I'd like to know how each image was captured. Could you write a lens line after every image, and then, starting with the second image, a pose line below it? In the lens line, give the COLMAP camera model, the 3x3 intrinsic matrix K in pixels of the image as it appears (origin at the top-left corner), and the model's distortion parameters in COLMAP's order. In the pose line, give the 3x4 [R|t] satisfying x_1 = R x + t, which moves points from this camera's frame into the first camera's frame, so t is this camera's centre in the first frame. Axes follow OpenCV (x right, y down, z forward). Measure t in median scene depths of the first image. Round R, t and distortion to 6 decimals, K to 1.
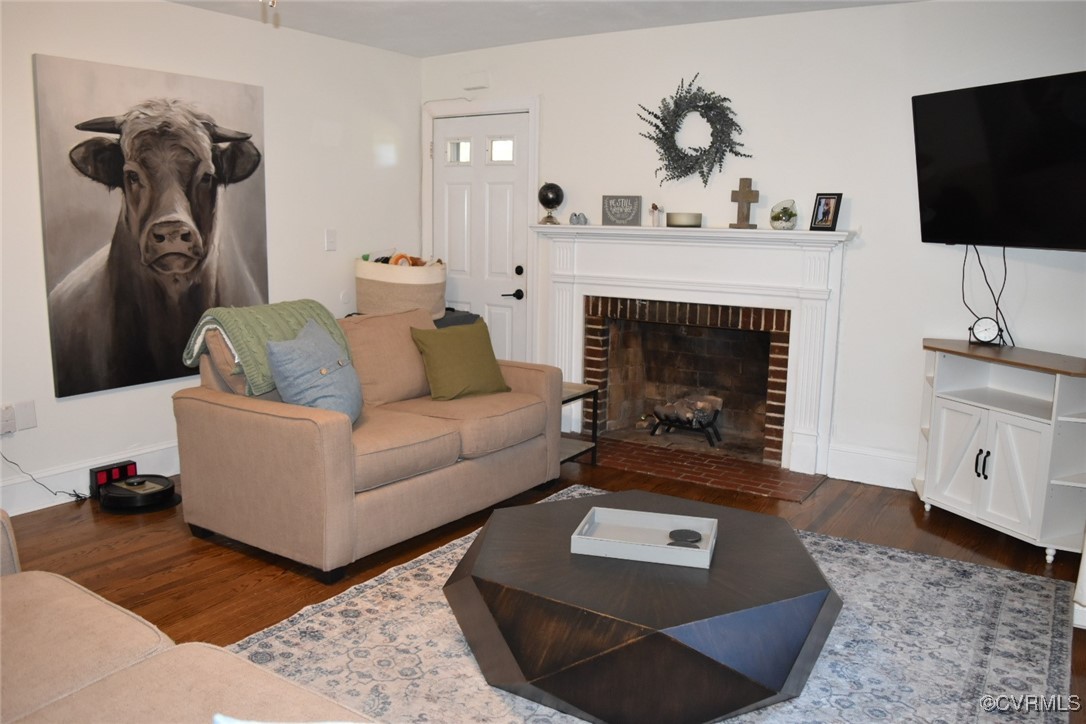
lens RADIAL K [[842.5, 0, 540.0], [0, 842.5, 359.1], [0, 0, 1]] dist [-0.096731, 0.007581]
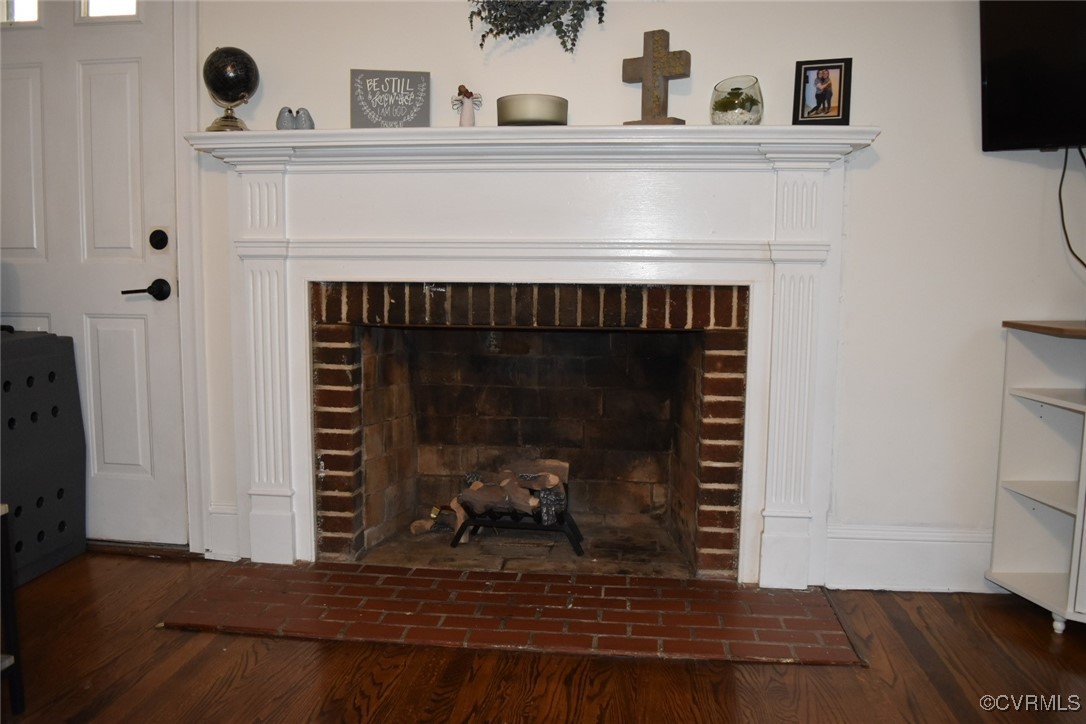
lens RADIAL K [[842.5, 0, 546.8], [0, 842.5, 362.0], [0, 0, 1]] dist [-0.096731, 0.007581]
pose [[0.886829, -0.054411, 0.458883, -0.053687], [0.077827, 0.996445, -0.032254, -0.003028], [-0.455497, 0.064318, 0.887911, 0.543931]]
